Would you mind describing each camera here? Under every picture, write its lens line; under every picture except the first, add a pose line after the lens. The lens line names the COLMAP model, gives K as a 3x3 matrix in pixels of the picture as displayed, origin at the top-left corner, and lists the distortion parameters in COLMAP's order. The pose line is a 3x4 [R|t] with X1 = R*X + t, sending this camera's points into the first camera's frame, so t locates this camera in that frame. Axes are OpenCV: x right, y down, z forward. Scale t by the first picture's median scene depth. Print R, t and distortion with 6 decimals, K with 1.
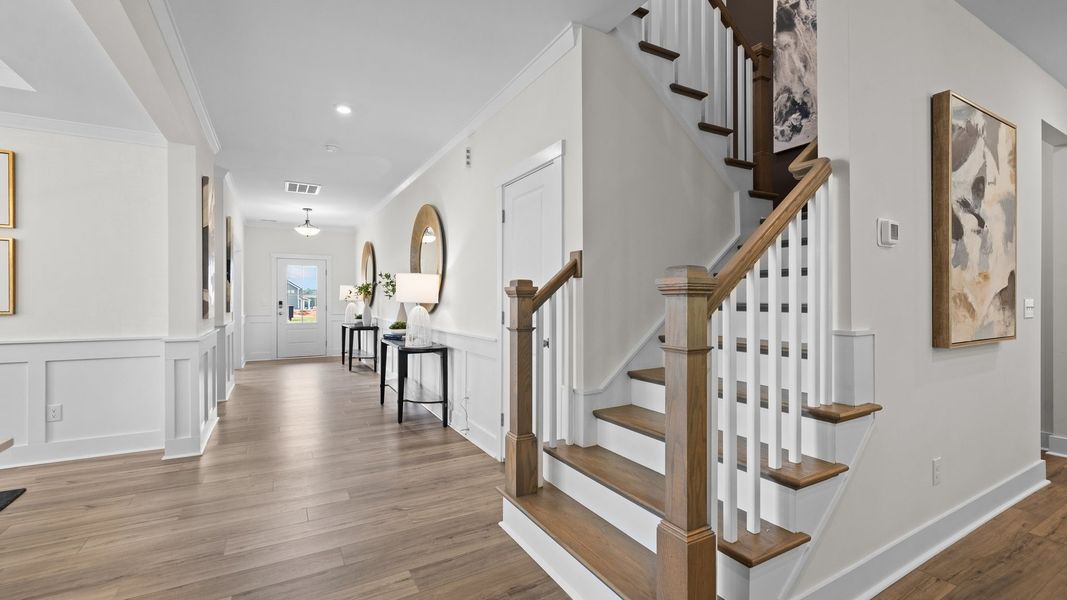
lens RADIAL K [[451.5, 0, 531.0], [0, 451.5, 301.0], [0, 0, 1]] dist [0.000854, 0.000023]
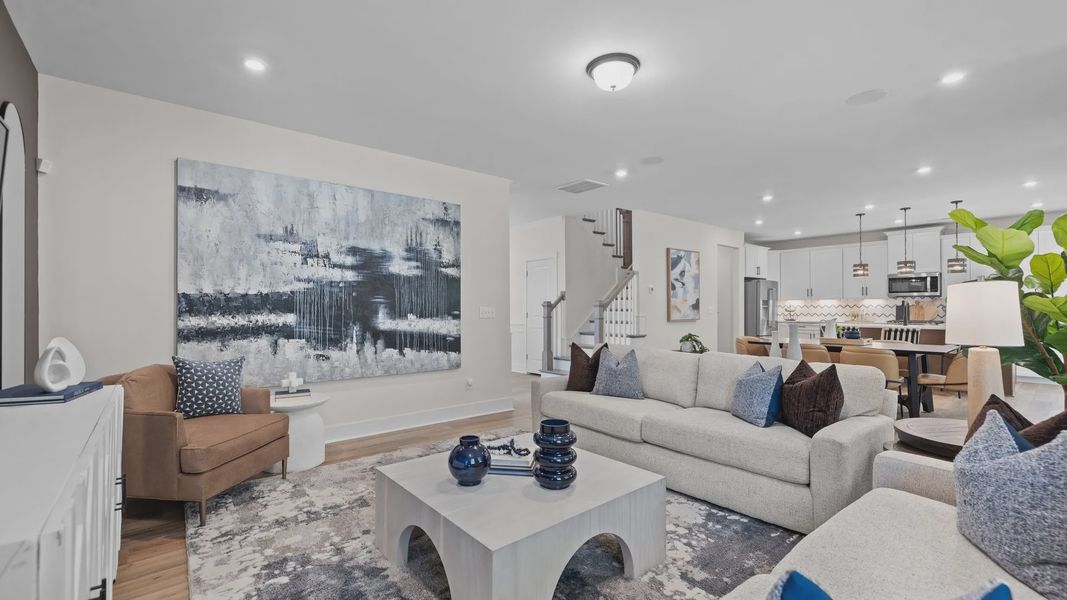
lens RADIAL K [[451.5, 0, 533.4], [0, 451.5, 306.9], [0, 0, 1]] dist [0.000854, 0.000023]
pose [[0.982703, -0.002870, 0.185167, -0.684594], [0.003437, 0.999990, -0.002739, -0.001718], [-0.185157, 0.003328, 0.982703, -2.002556]]
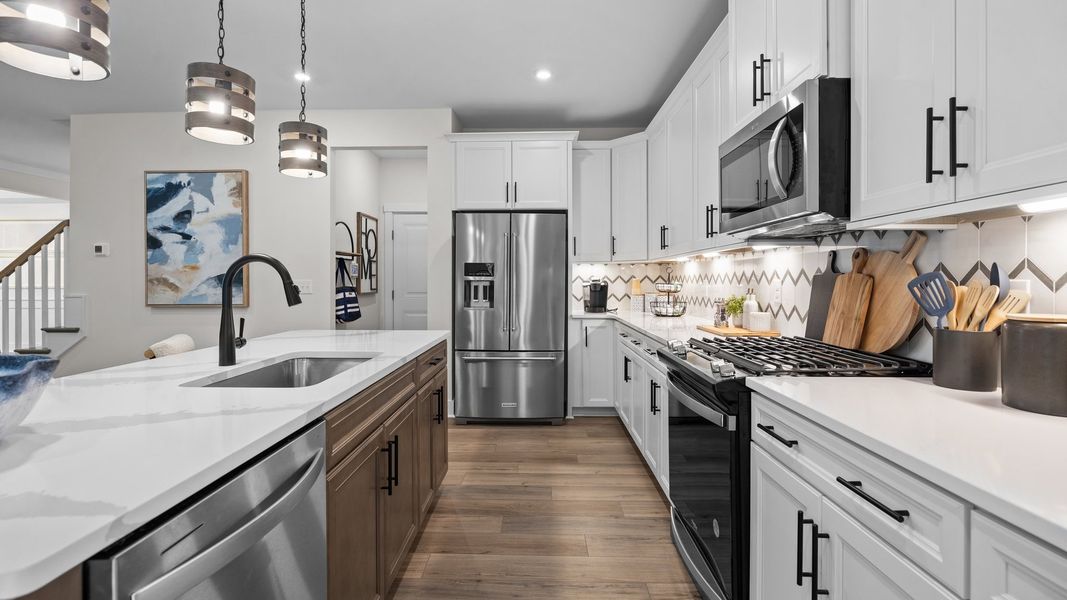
lens RADIAL K [[451.5, 0, 527.2], [0, 451.5, 291.0], [0, 0, 1]] dist [0.000854, 0.000023]
pose [[0.856211, 0.006180, -0.516589, 2.930235], [-0.002306, 0.999964, 0.008141, 0.016938], [0.516621, -0.005779, 0.856195, 0.182013]]
